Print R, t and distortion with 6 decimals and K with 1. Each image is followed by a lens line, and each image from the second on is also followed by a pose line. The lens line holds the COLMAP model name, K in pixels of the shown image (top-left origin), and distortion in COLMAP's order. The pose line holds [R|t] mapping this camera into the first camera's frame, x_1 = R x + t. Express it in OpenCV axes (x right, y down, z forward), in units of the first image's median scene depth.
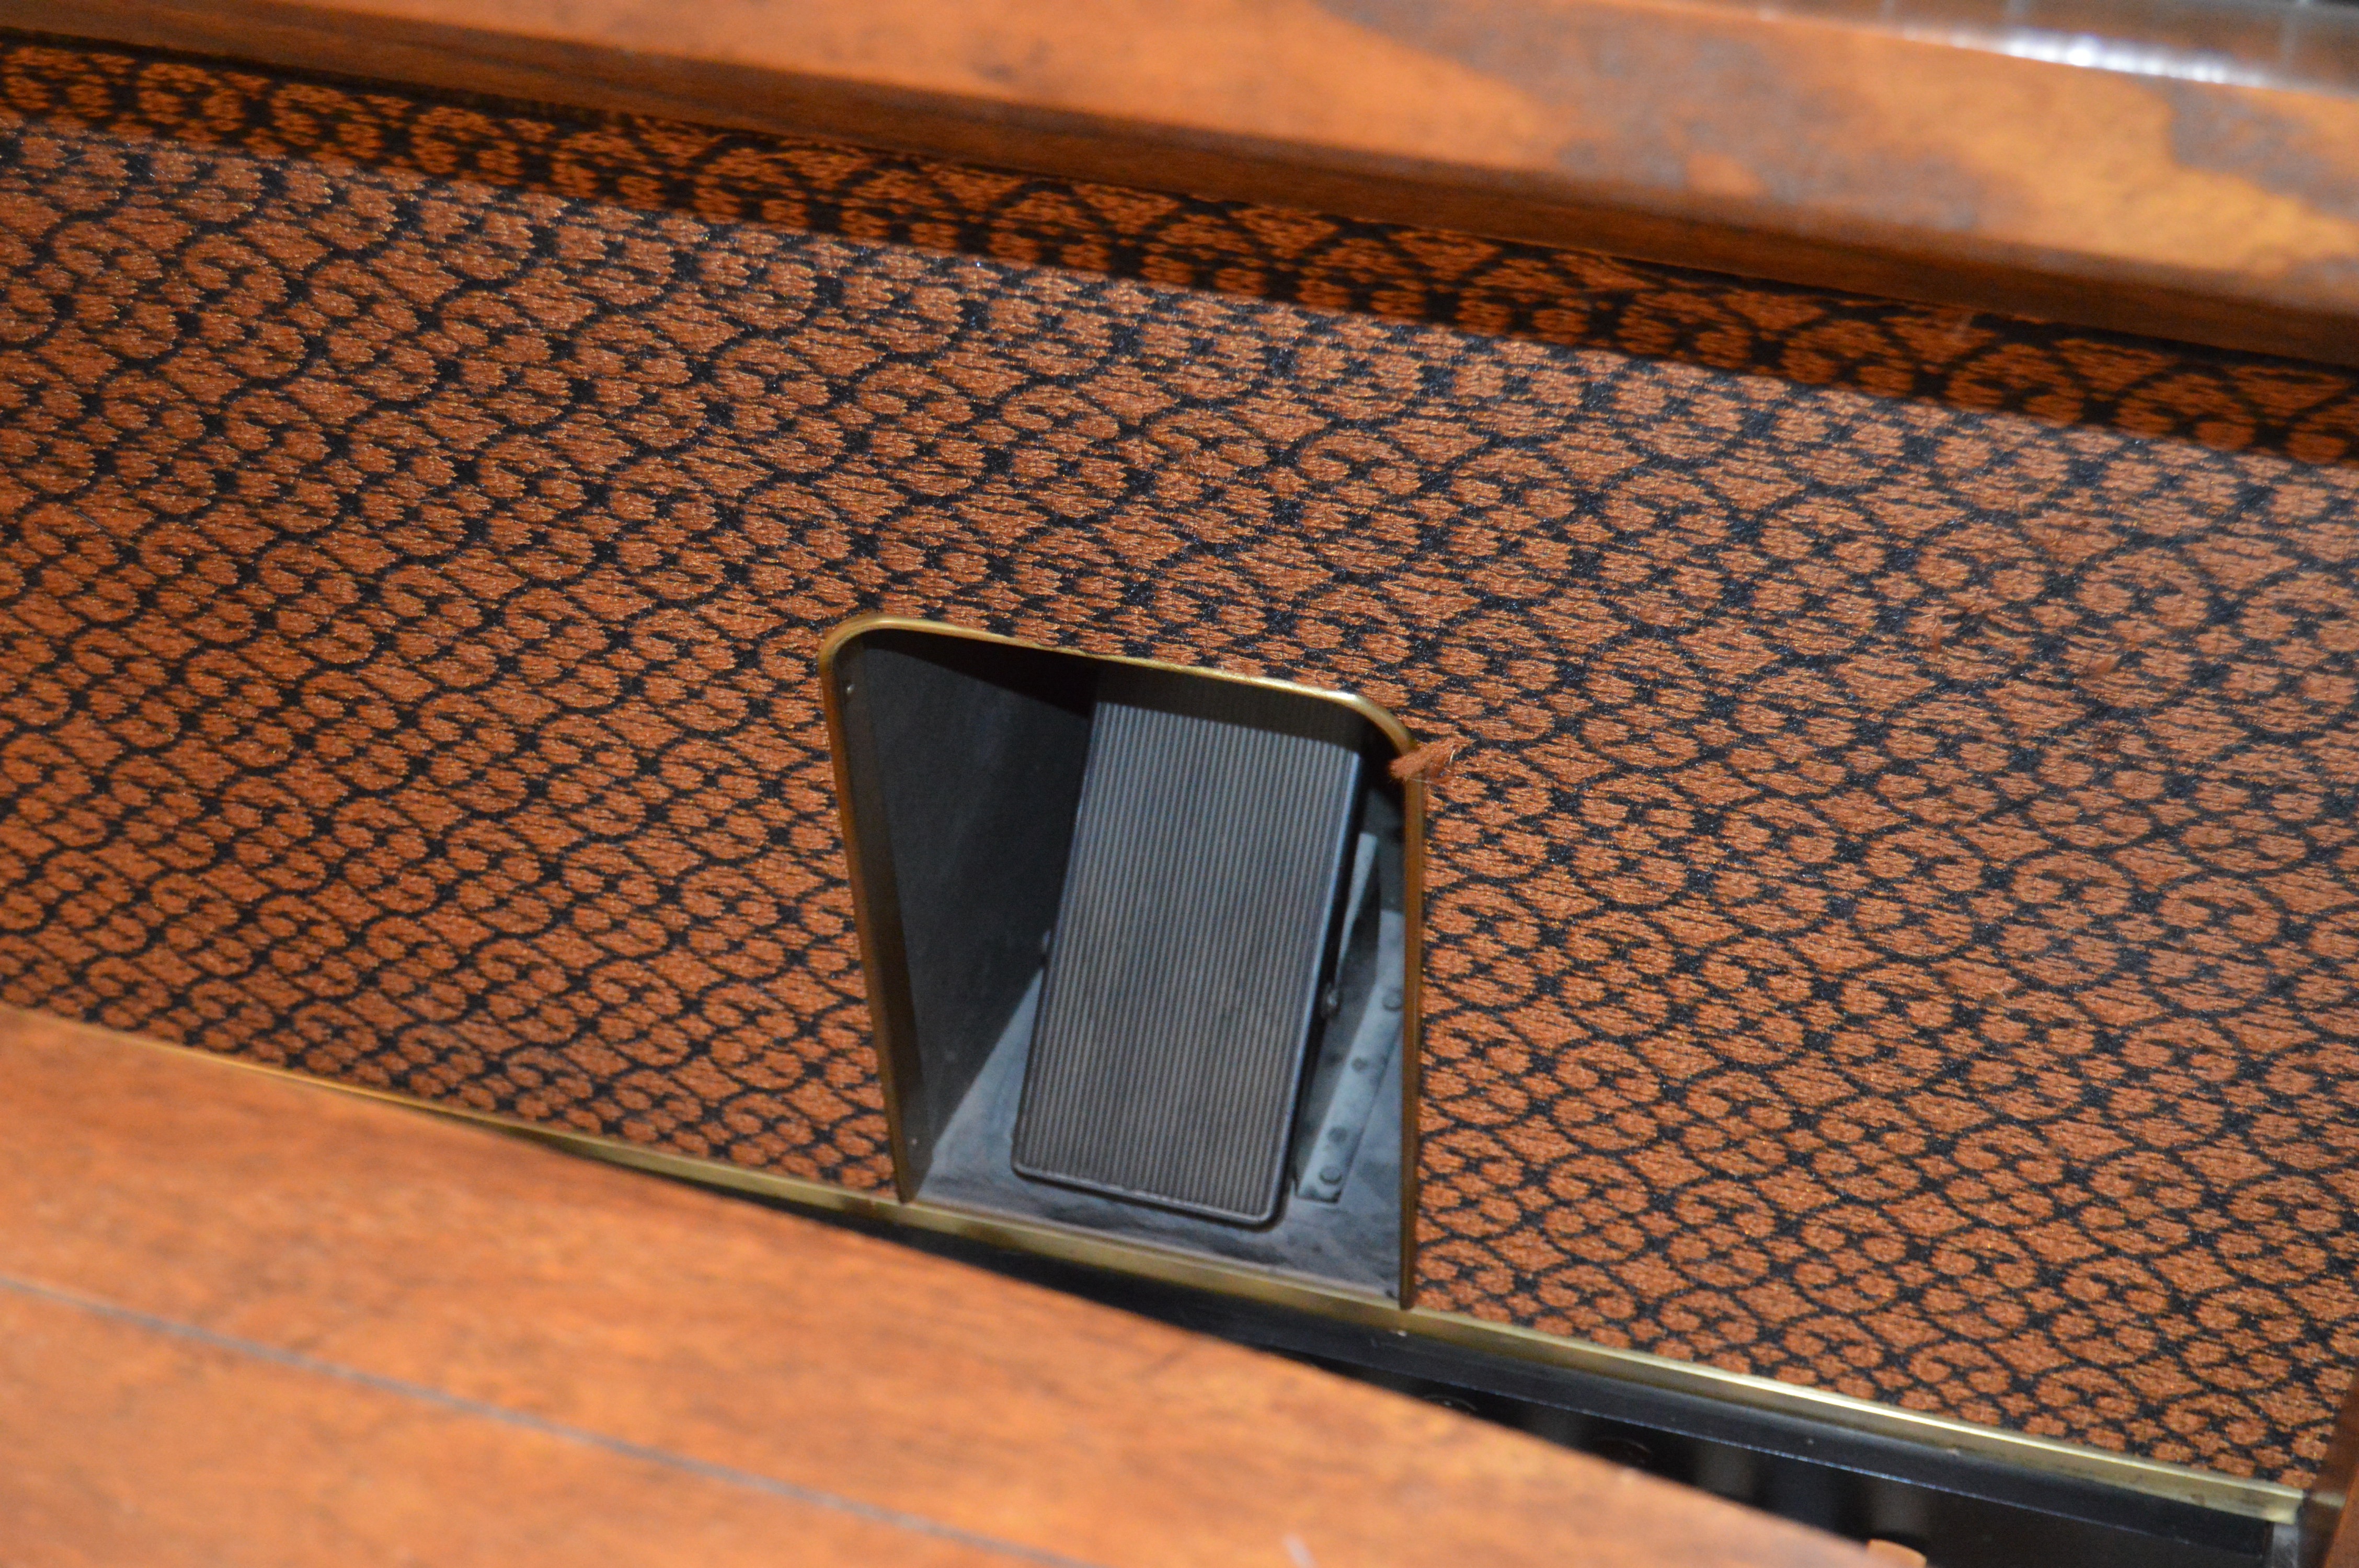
lens RADIAL K [[3405.1, 0, 1180.5], [0, 3405.1, 785.9], [0, 0, 1]] dist [-0.028509, 0.000000]
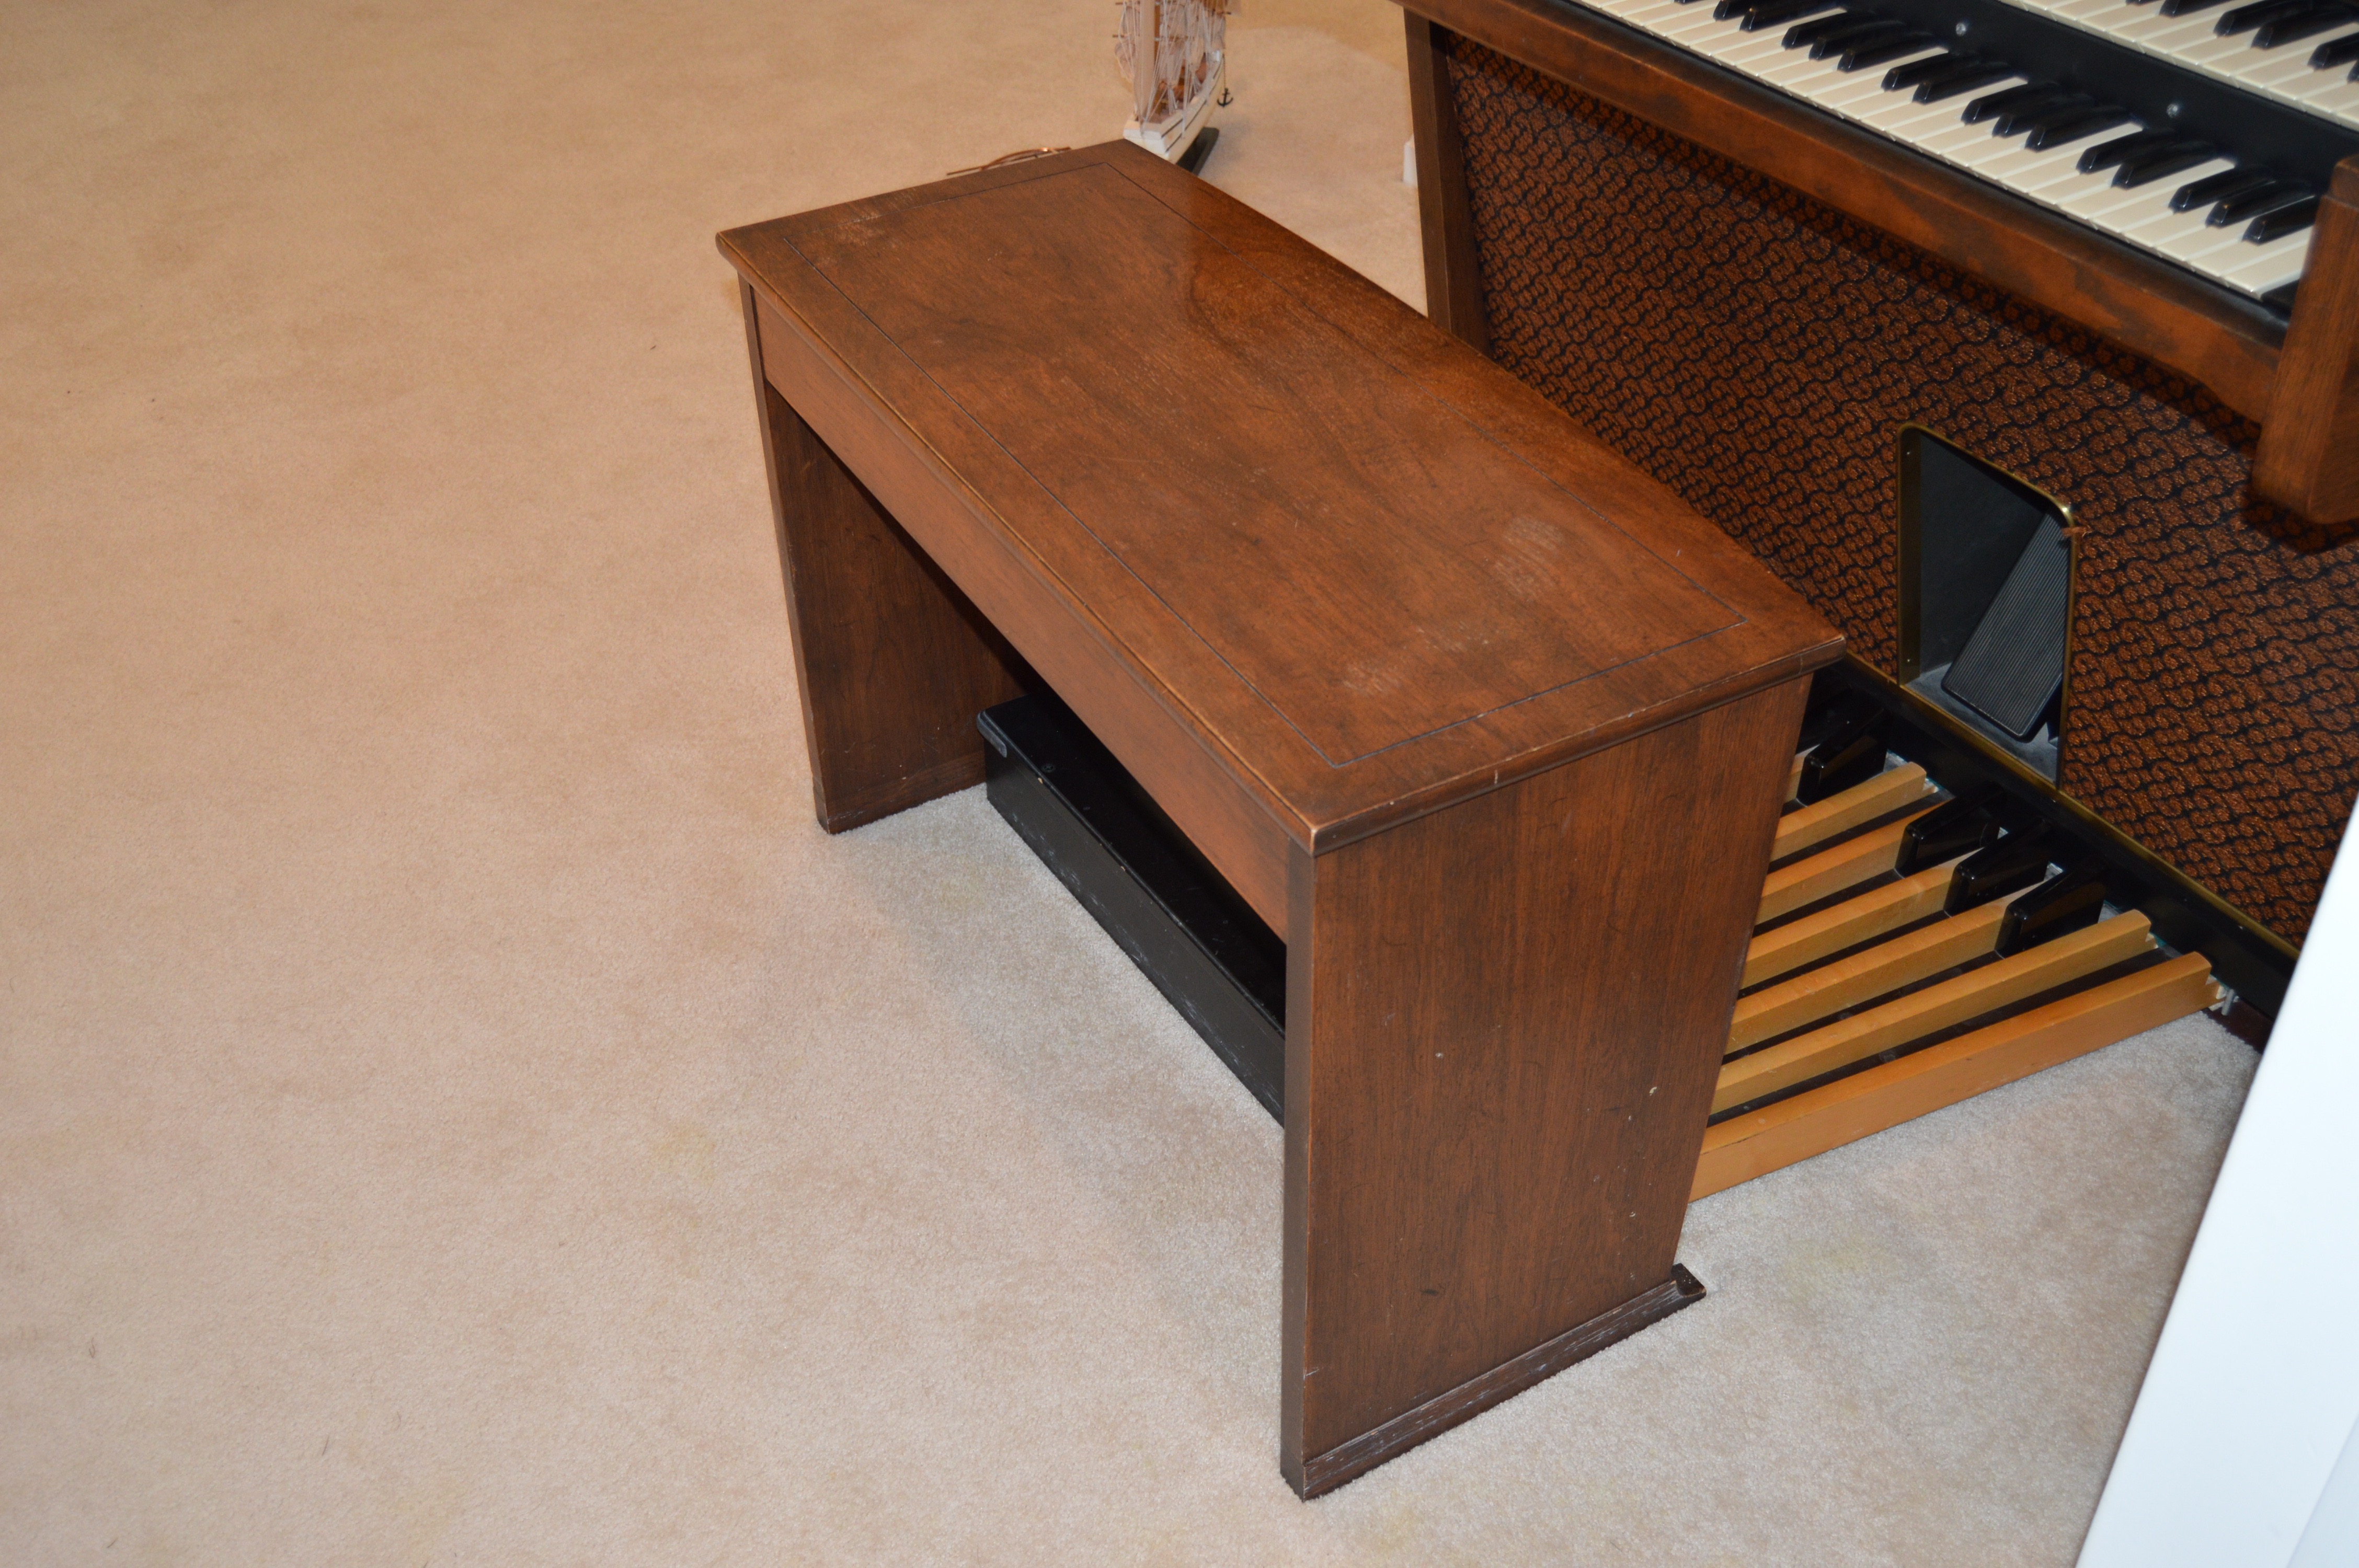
lens RADIAL K [[2388.5, 0, 1178.8], [0, 2388.5, 784.8], [0, 0, 1]] dist [-0.063880, 0.000000]
pose [[0.717157, 0.367993, -0.591833, 0.684025], [-0.343002, 0.925624, 0.159904, 0.110503], [0.606659, 0.088324, 0.790040, -0.763950]]
